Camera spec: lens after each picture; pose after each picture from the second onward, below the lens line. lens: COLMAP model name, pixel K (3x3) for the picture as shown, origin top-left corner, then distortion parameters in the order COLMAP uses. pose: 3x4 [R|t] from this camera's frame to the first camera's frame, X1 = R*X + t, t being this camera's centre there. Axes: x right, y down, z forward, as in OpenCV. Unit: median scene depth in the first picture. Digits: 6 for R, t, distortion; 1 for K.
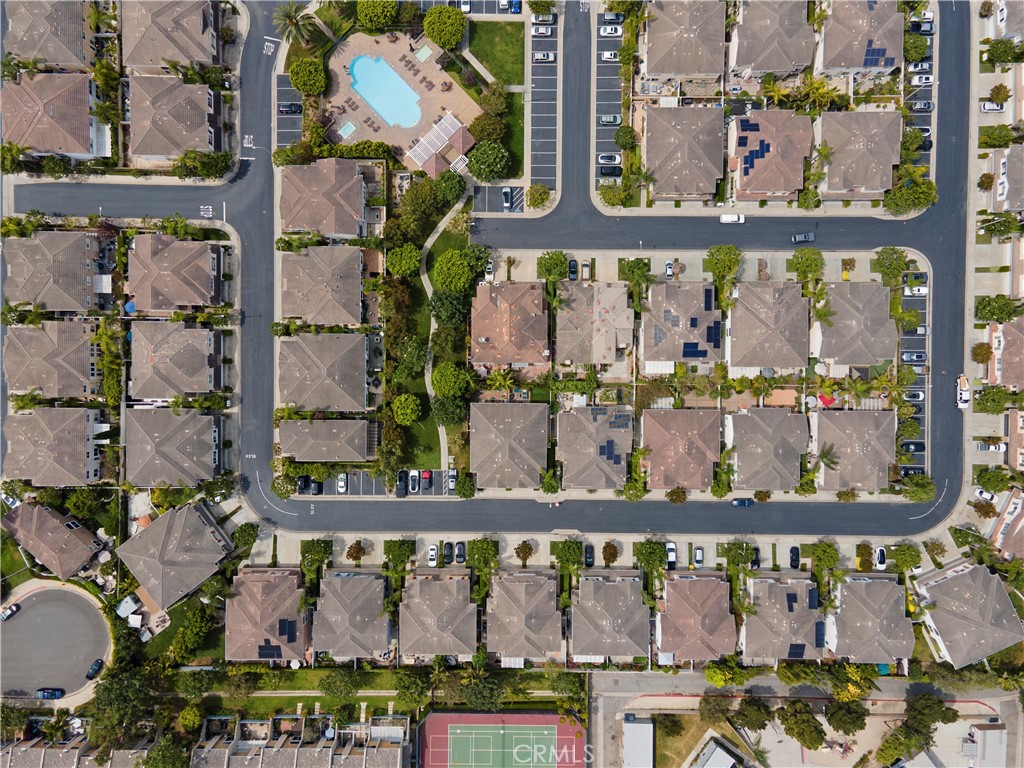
lens RADIAL K [[767.3, 0, 512.0], [0, 767.3, 384.0], [0, 0, 1]] dist [0.012029, 0.008444]
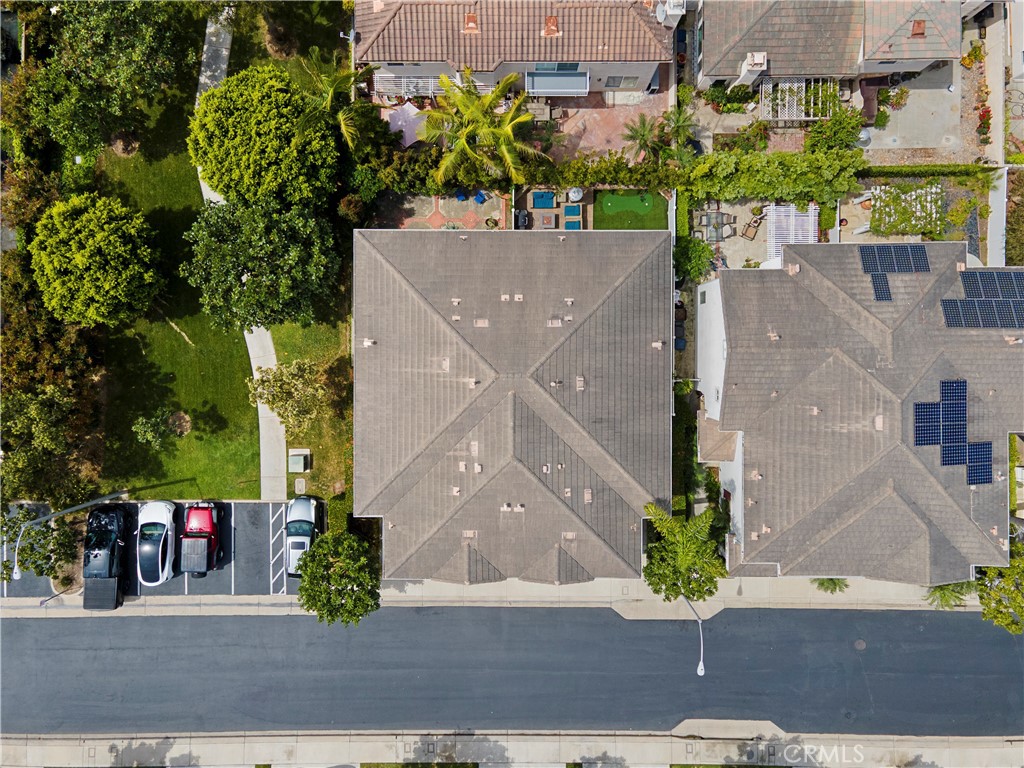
lens RADIAL K [[767.3, 0, 512.0], [0, 767.3, 384.0], [0, 0, 1]] dist [0.012029, 0.008444]
pose [[0.999981, -0.005845, -0.002191, -0.004305], [0.005914, 0.999450, 0.032645, 0.064462], [0.001999, -0.032657, 0.999465, 0.747923]]
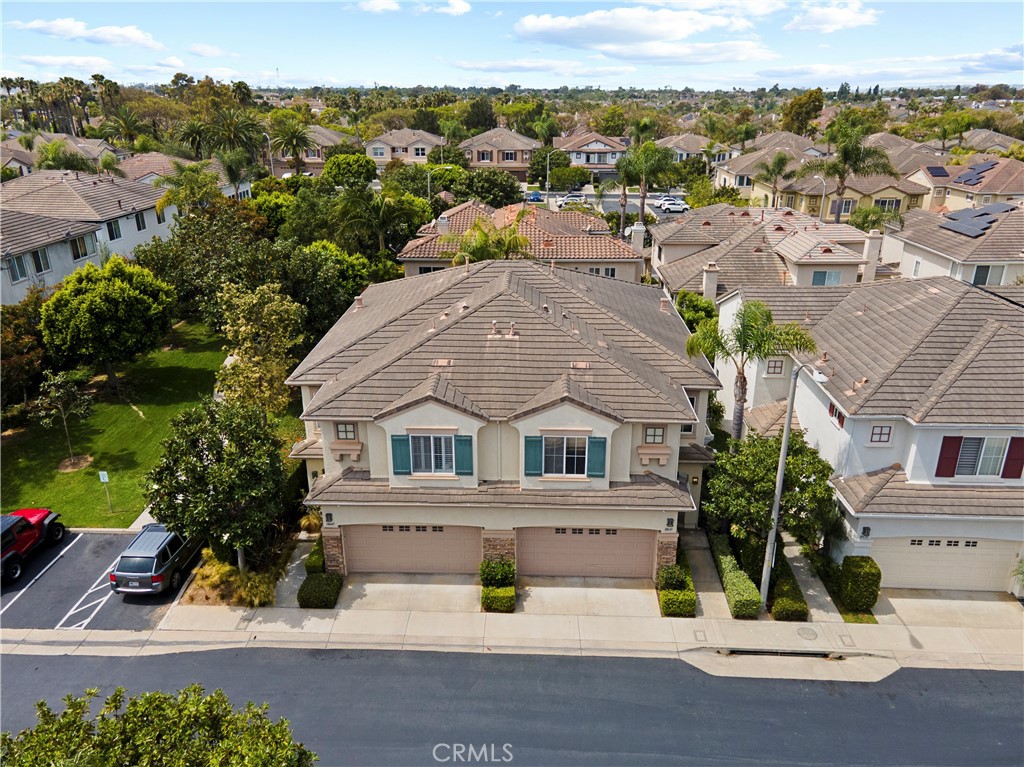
lens RADIAL K [[766.5, 0, 512.0], [0, 766.5, 383.5], [0, 0, 1]] dist [0.040410, 0.001802]
pose [[0.999669, 0.011037, -0.023220, 0.001121], [-0.025661, 0.372487, -0.927683, 0.265618], [-0.001590, 0.927972, 0.372647, 0.914181]]
